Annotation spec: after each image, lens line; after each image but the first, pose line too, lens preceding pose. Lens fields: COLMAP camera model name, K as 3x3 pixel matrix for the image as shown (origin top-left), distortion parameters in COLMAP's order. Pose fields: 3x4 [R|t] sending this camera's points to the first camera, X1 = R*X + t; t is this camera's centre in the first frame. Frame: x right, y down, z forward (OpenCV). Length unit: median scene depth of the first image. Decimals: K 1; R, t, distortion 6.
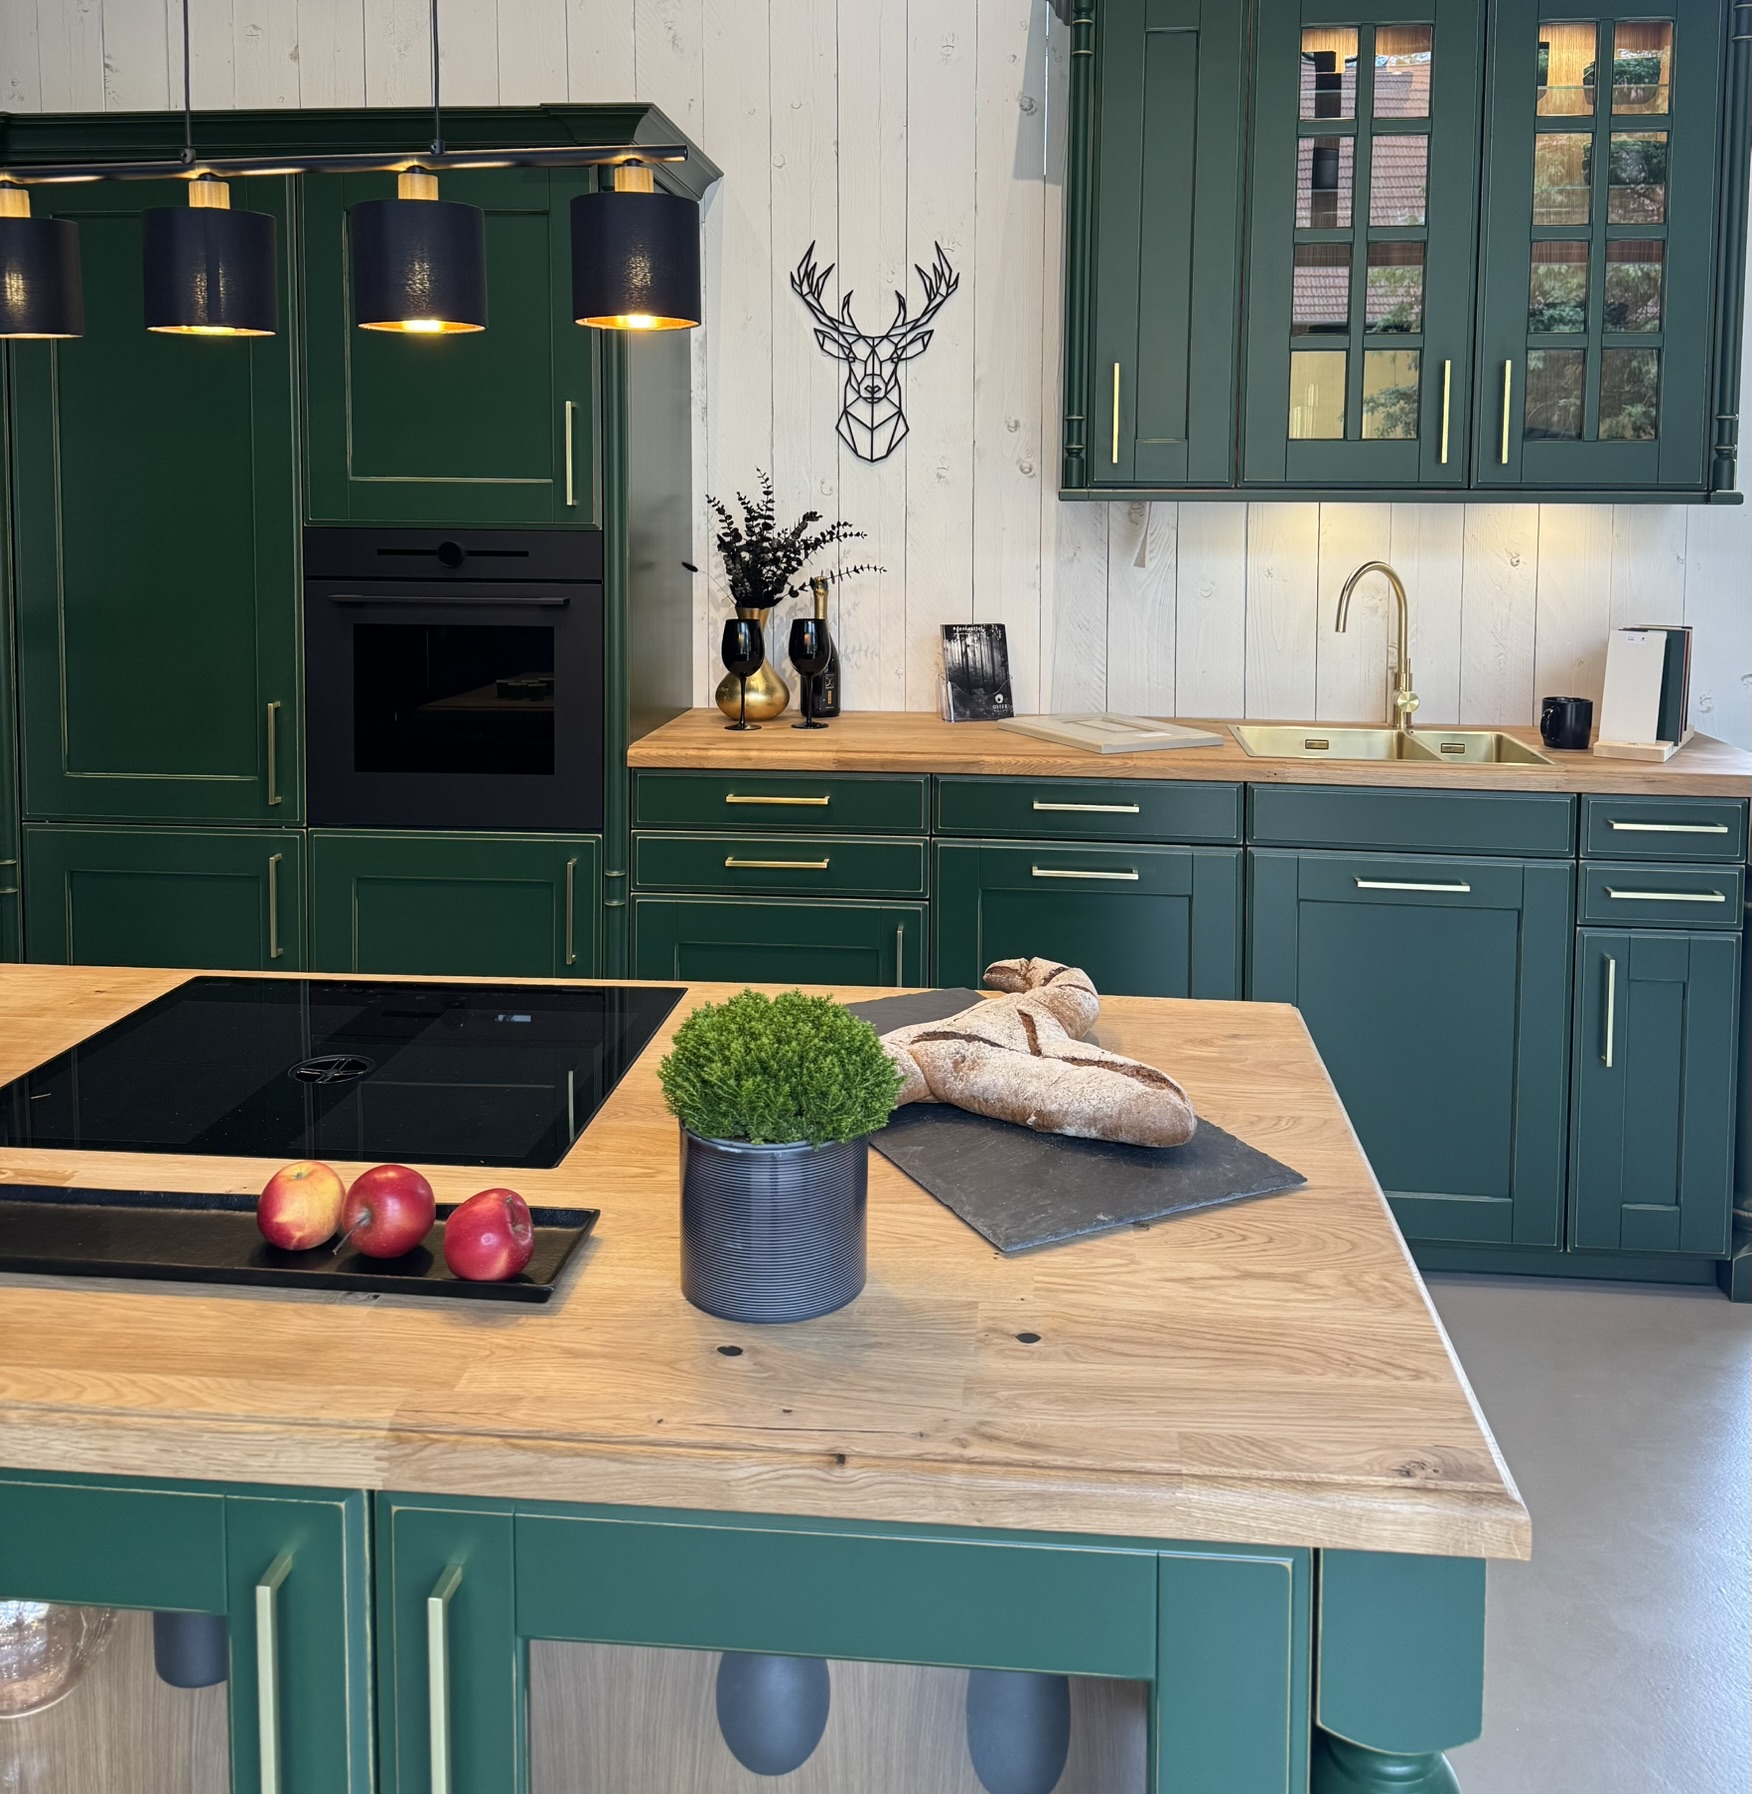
lens RADIAL K [[1674.5, 0, 902.4], [0, 1674.5, 628.8], [0, 0, 1]] dist [0.047066, 0.000000]
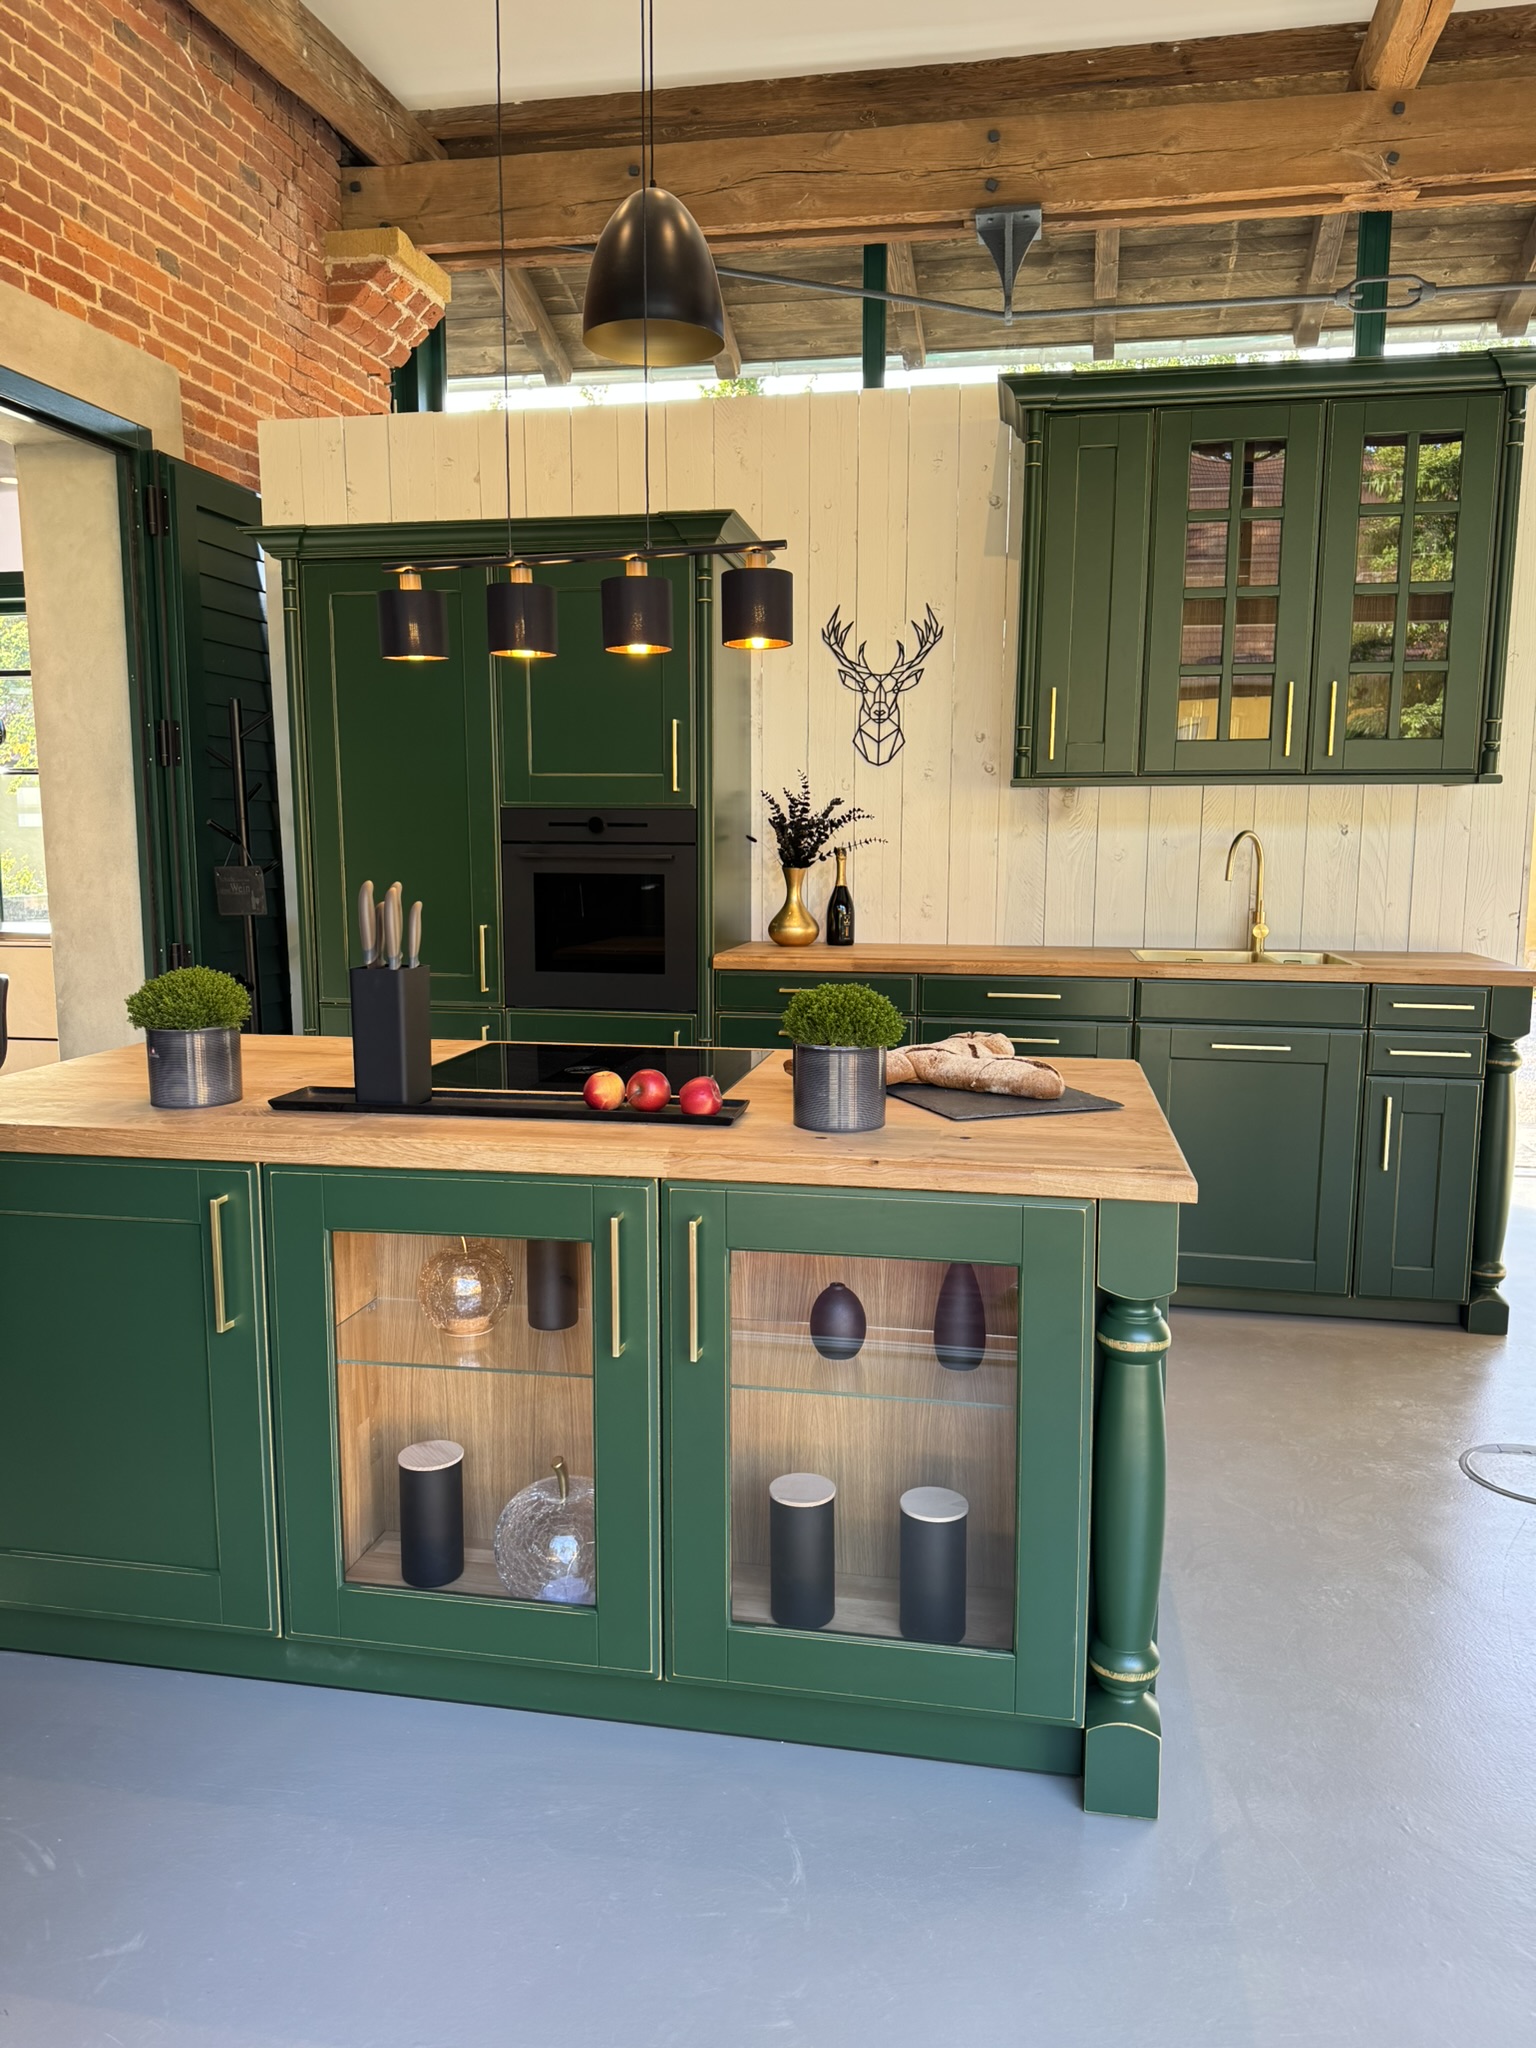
lens RADIAL K [[1457.8, 0, 749.2], [0, 1457.8, 1048.9], [0, 0, 1]] dist [0.047790, -0.054690]
pose [[0.995384, 0.010887, -0.095349, -0.006723], [-0.005313, 0.998272, 0.058522, 0.067653], [0.095821, -0.057746, 0.993722, -0.245018]]
